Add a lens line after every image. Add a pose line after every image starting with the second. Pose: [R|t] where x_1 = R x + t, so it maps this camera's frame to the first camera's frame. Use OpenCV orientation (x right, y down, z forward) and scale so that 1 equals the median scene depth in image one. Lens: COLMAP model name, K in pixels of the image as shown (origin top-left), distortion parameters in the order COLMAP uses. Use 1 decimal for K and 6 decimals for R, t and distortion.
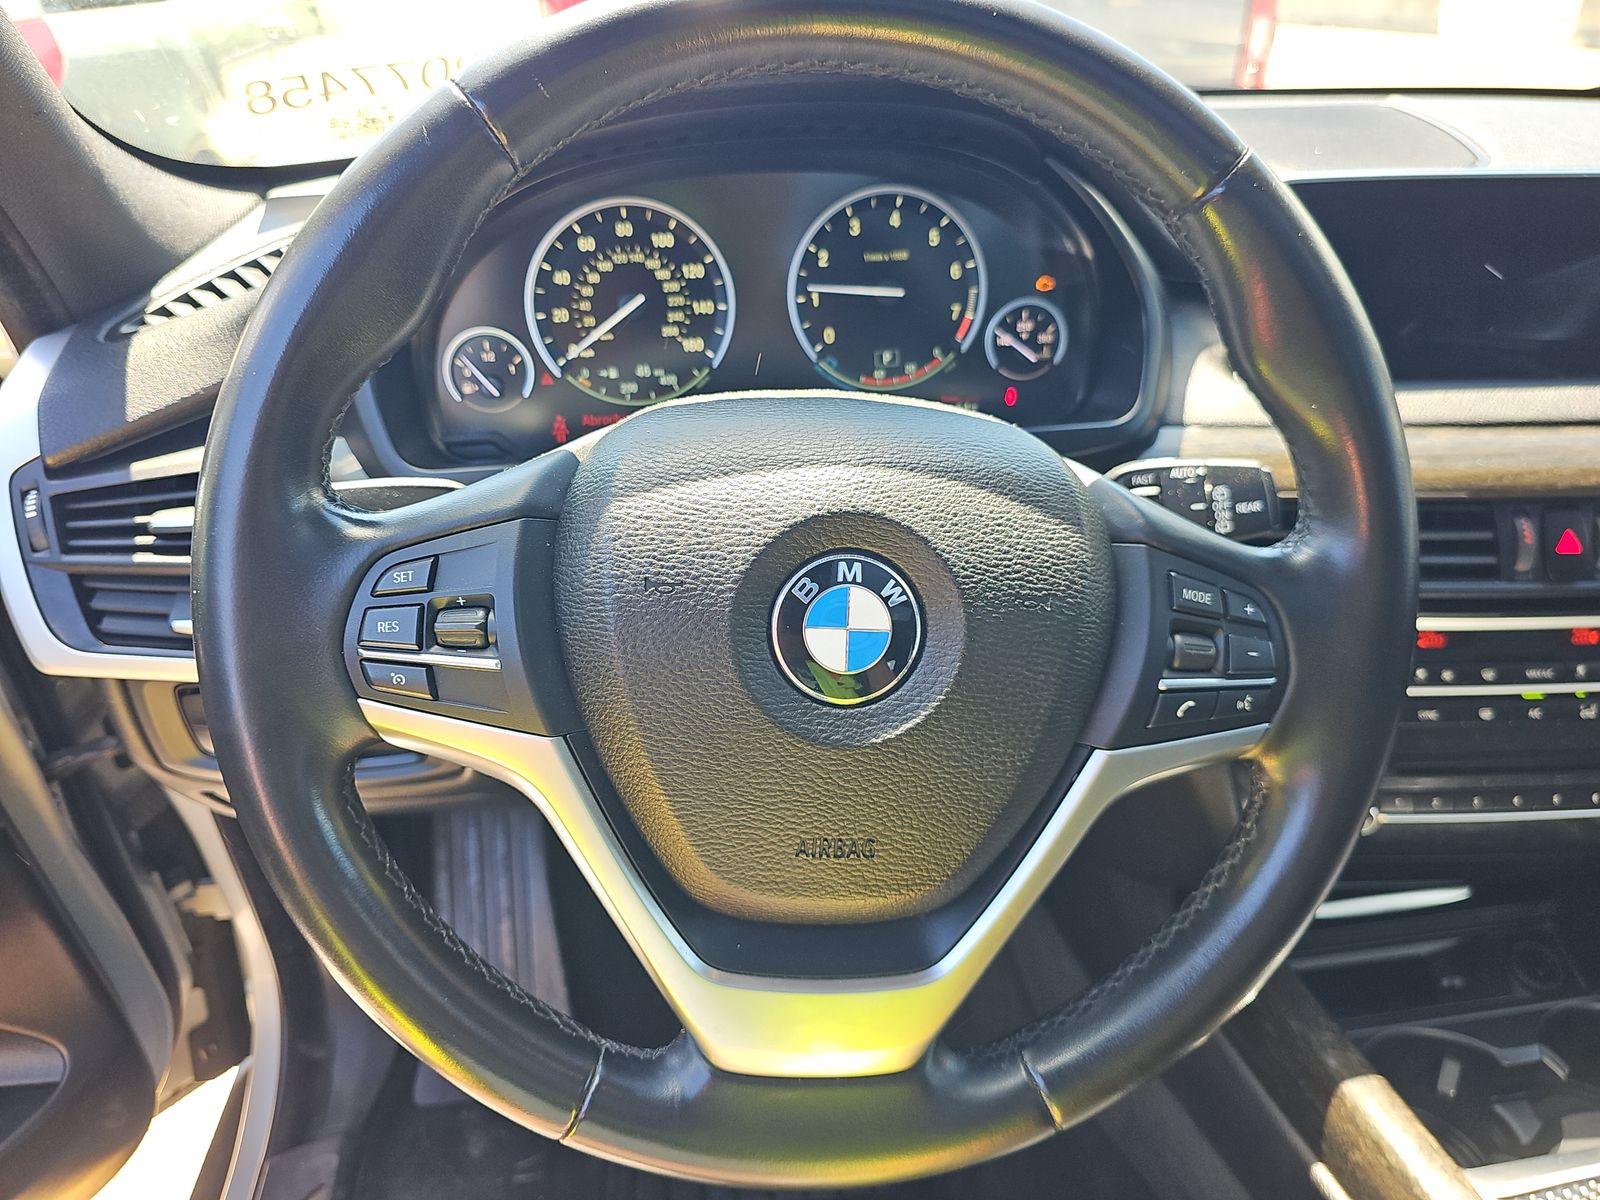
lens RADIAL K [[1140.0, 0, 800.0], [0, 1140.0, 600.0], [0, 0, 1]] dist [0.033776, -0.084114]
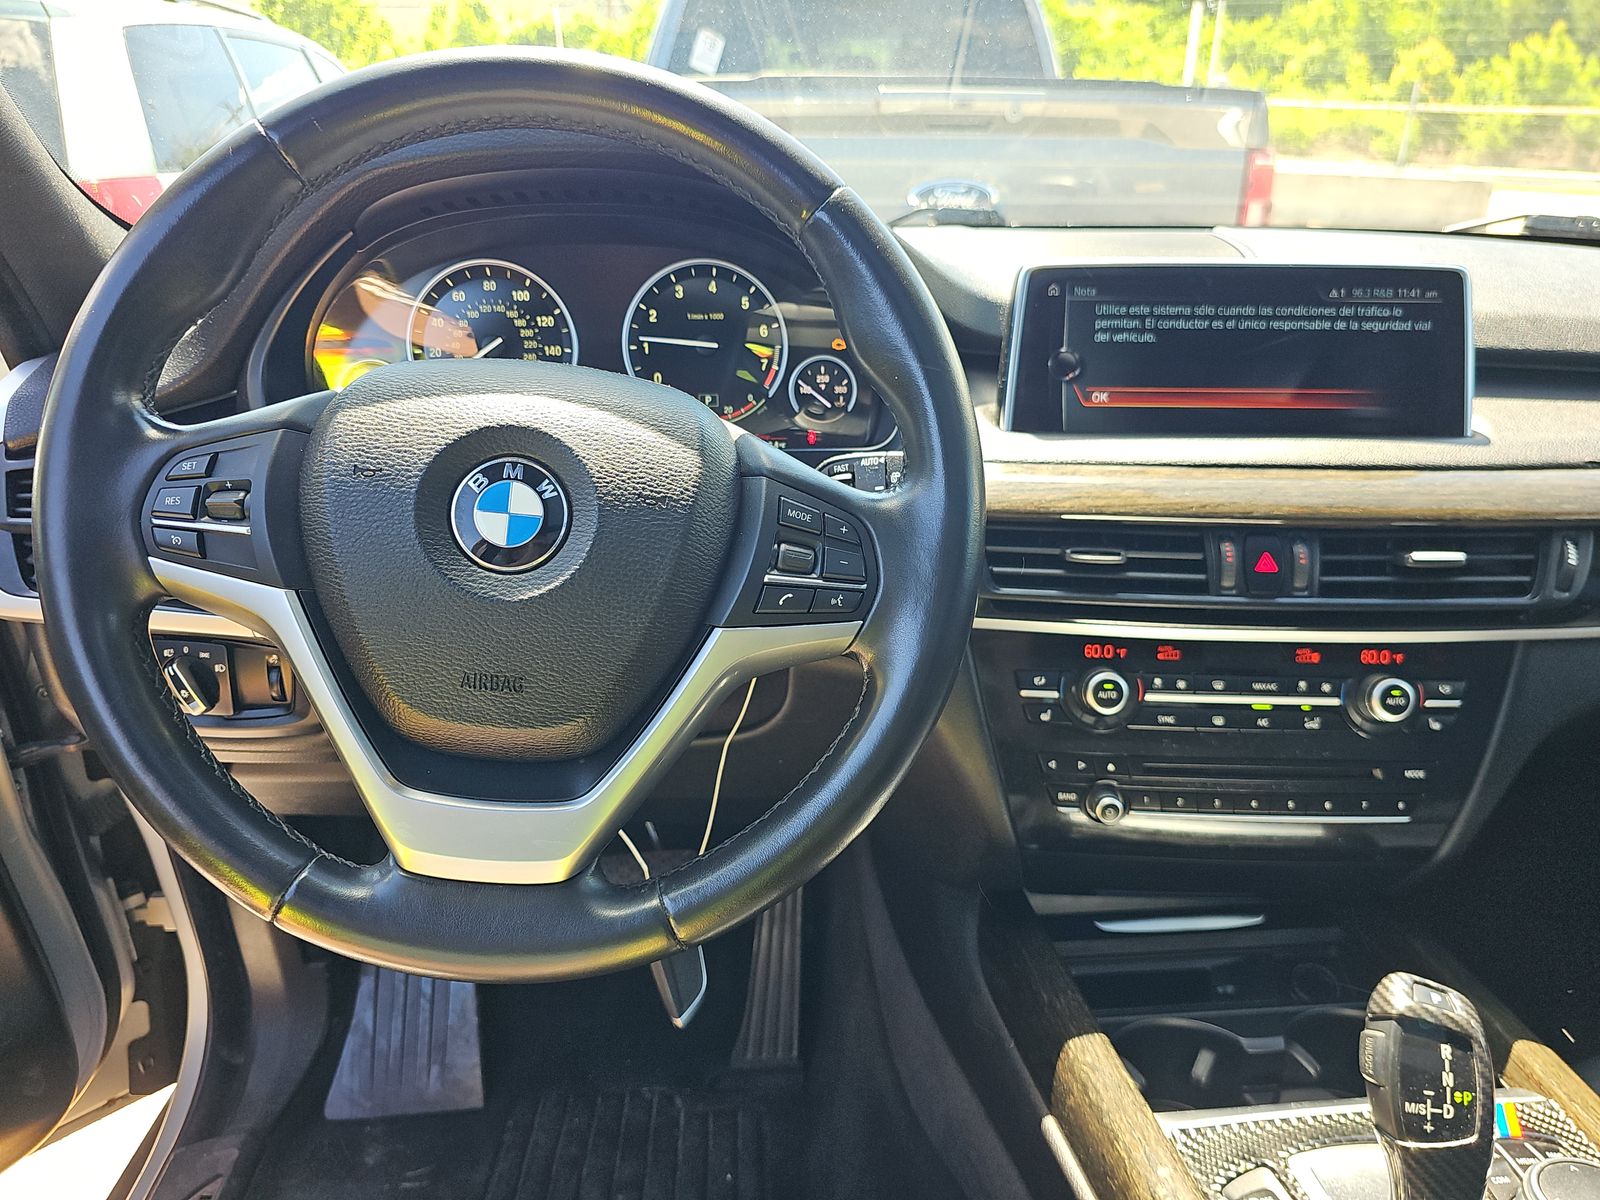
lens RADIAL K [[1115.4, 0, 800.0], [0, 1115.4, 600.0], [0, 0, 1]] dist [0.042473, -0.077374]
pose [[0.998428, 0.039632, -0.039643, 0.244943], [-0.044461, 0.990590, -0.129440, 0.156839], [0.034140, 0.130999, 0.990795, -0.149970]]
